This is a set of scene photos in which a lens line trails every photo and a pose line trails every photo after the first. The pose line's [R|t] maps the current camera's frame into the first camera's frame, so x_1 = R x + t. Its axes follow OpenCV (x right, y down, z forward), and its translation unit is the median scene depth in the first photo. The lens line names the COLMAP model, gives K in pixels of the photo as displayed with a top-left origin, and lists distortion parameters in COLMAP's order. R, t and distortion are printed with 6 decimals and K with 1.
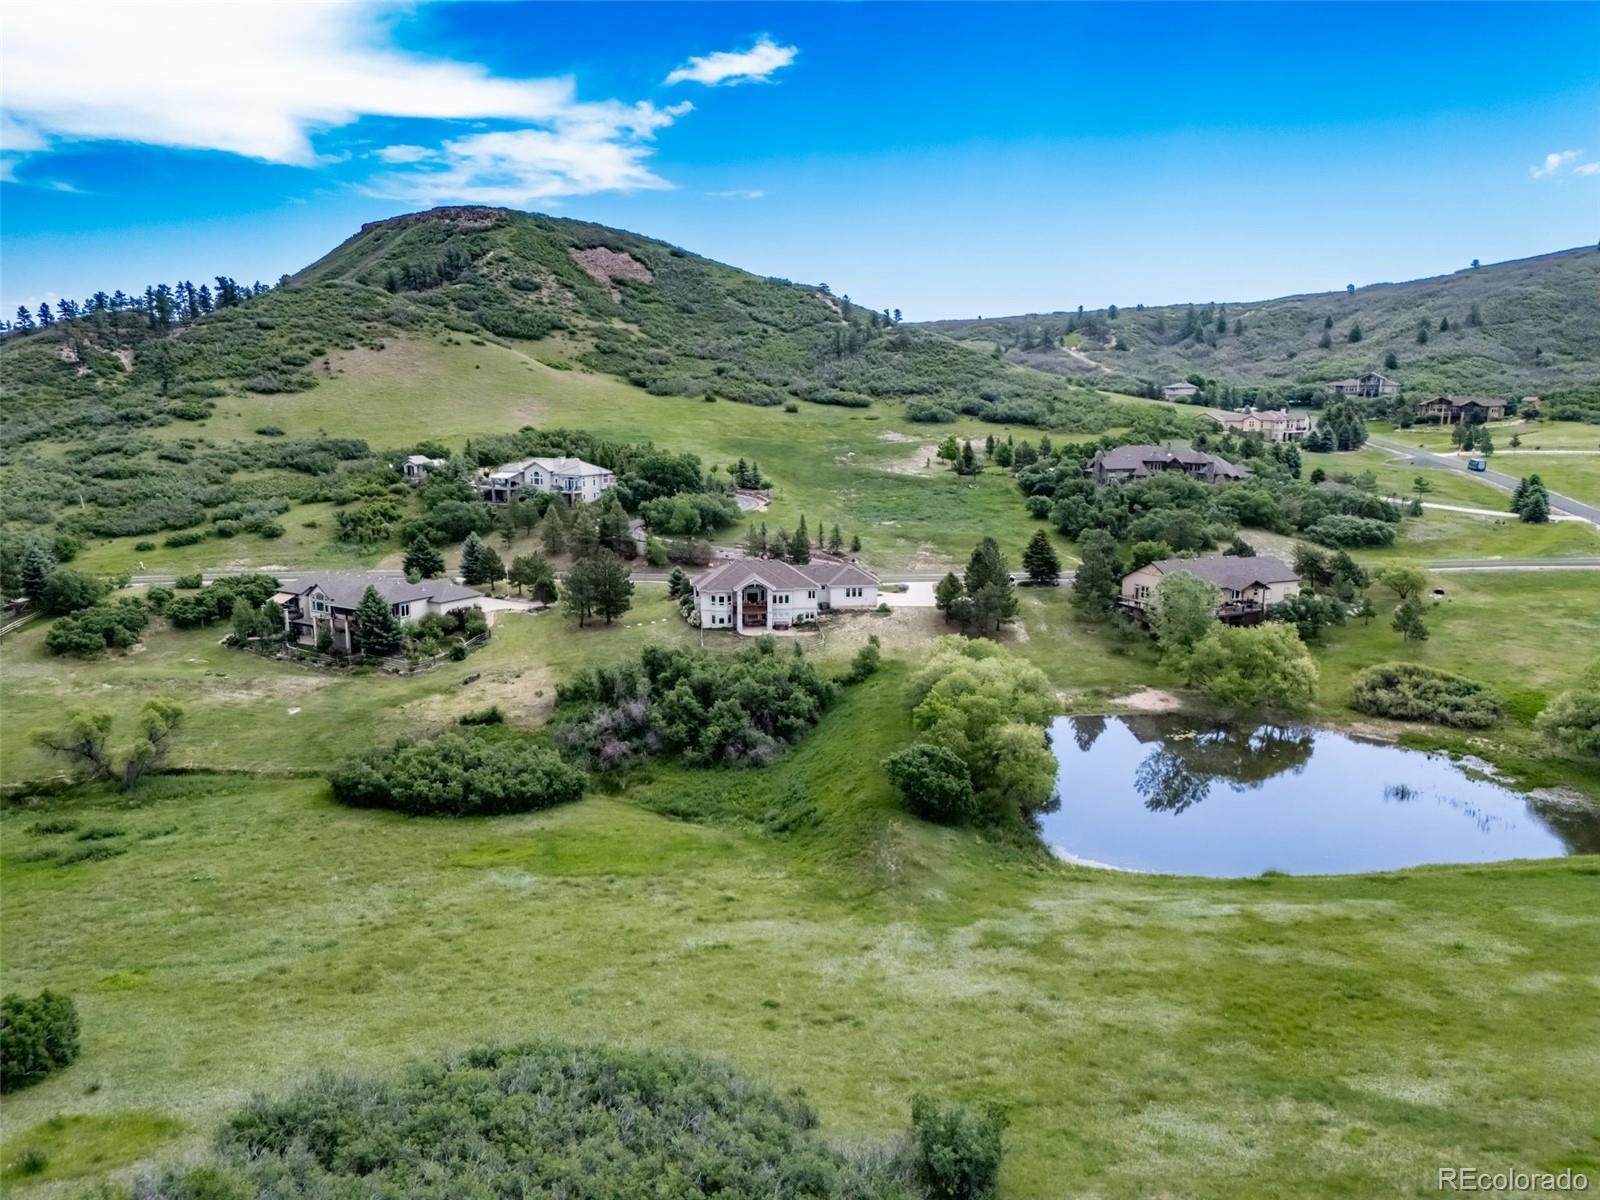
lens RADIAL K [[1201.6, 0, 806.3], [0, 1201.6, 594.6], [0, 0, 1]] dist [0.096512, -0.112085]
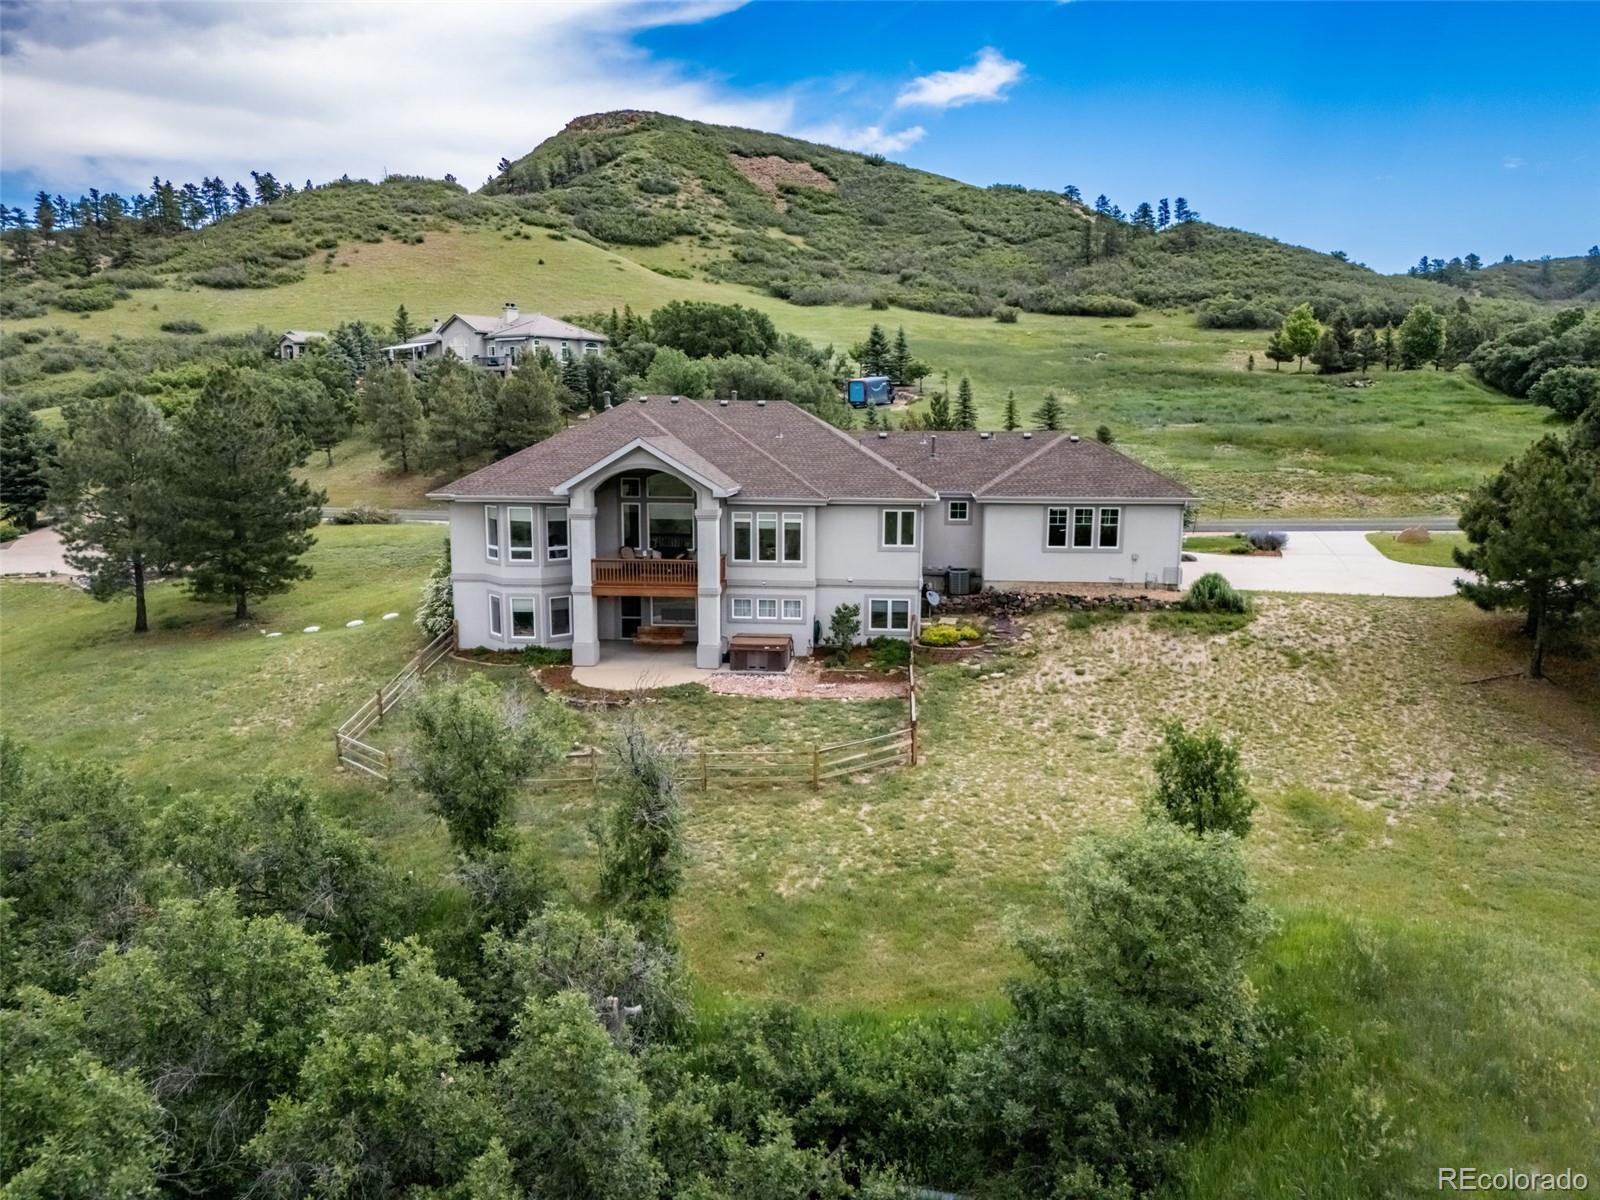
lens RADIAL K [[1205.6, 0, 778.2], [0, 1205.6, 599.7], [0, 0, 1]] dist [0.097228, -0.107960]
pose [[0.975031, 0.030950, -0.219902, 0.016243], [-0.035376, 0.999242, -0.016219, 0.009008], [0.219233, 0.023593, 0.975387, 0.356493]]
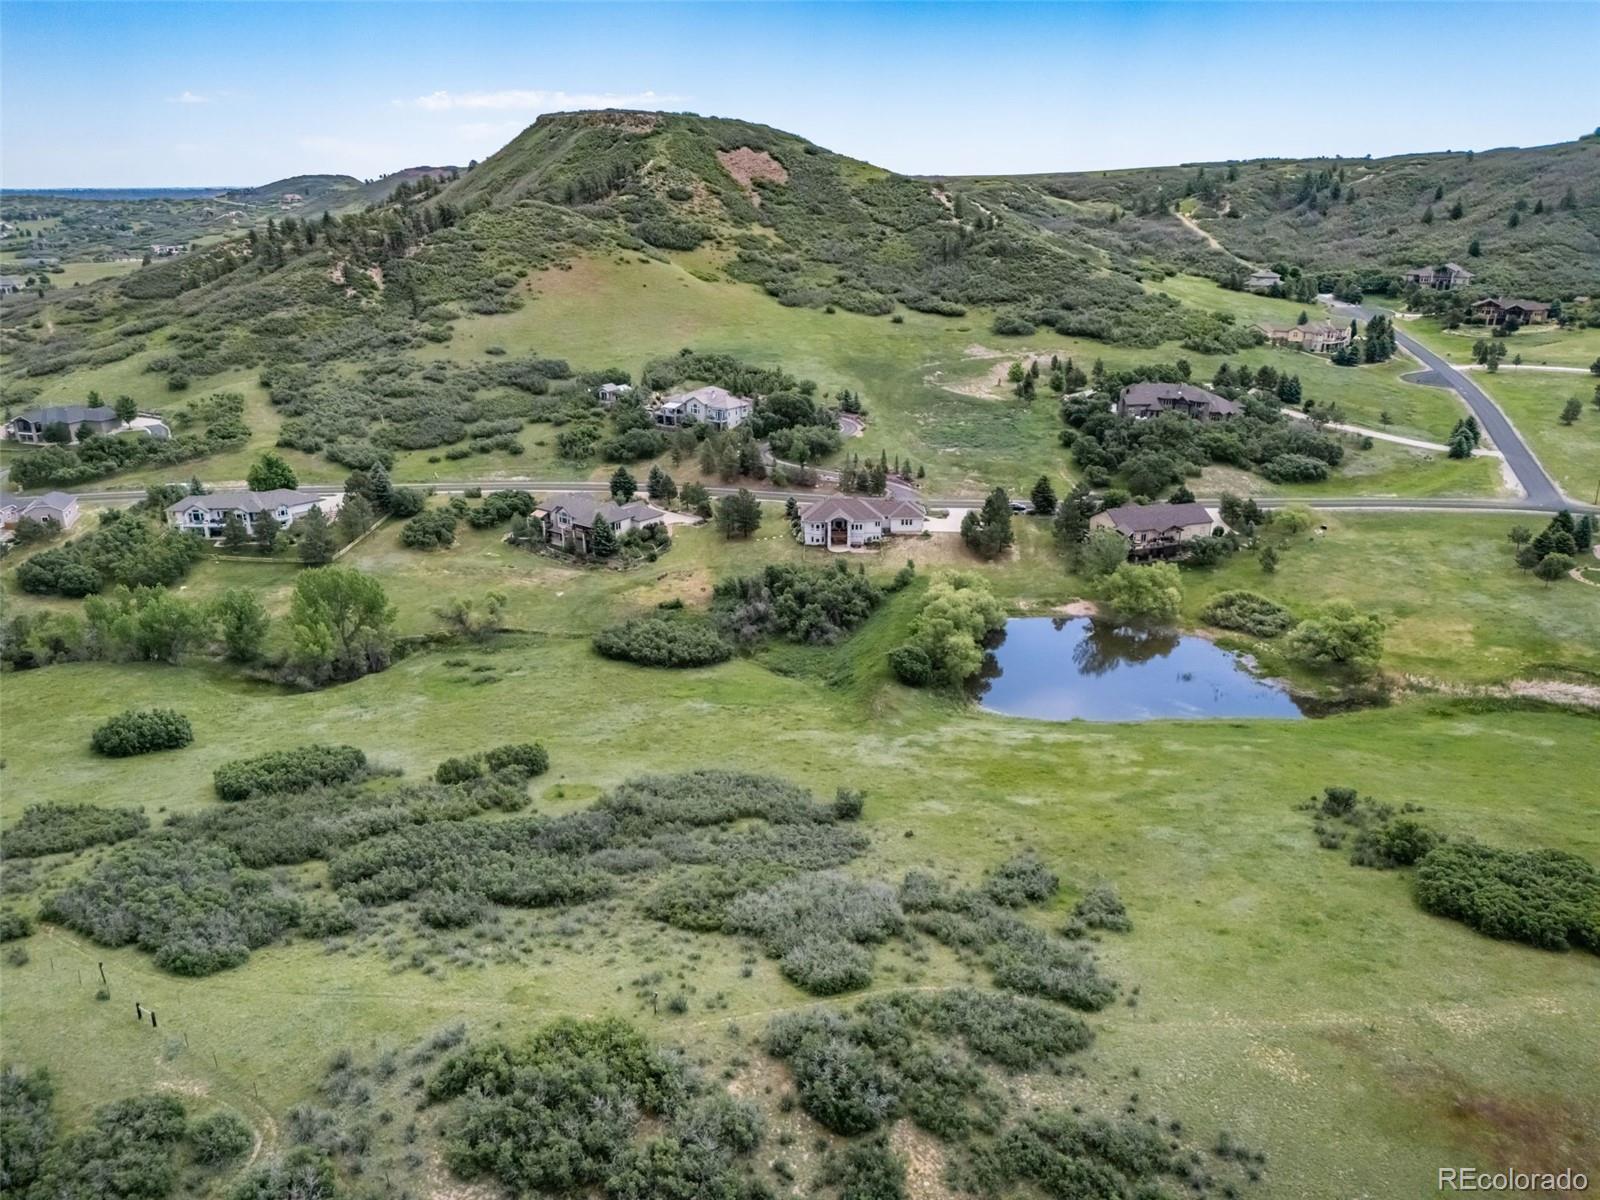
lens RADIAL K [[1201.6, 0, 806.3], [0, 1201.6, 594.6], [0, 0, 1]] dist [0.096512, -0.112085]
pose [[0.993332, 0.035847, -0.109573, 0.039791], [-0.018698, 0.987940, 0.153703, -0.067506], [0.113762, -0.150629, 0.982023, -0.241691]]
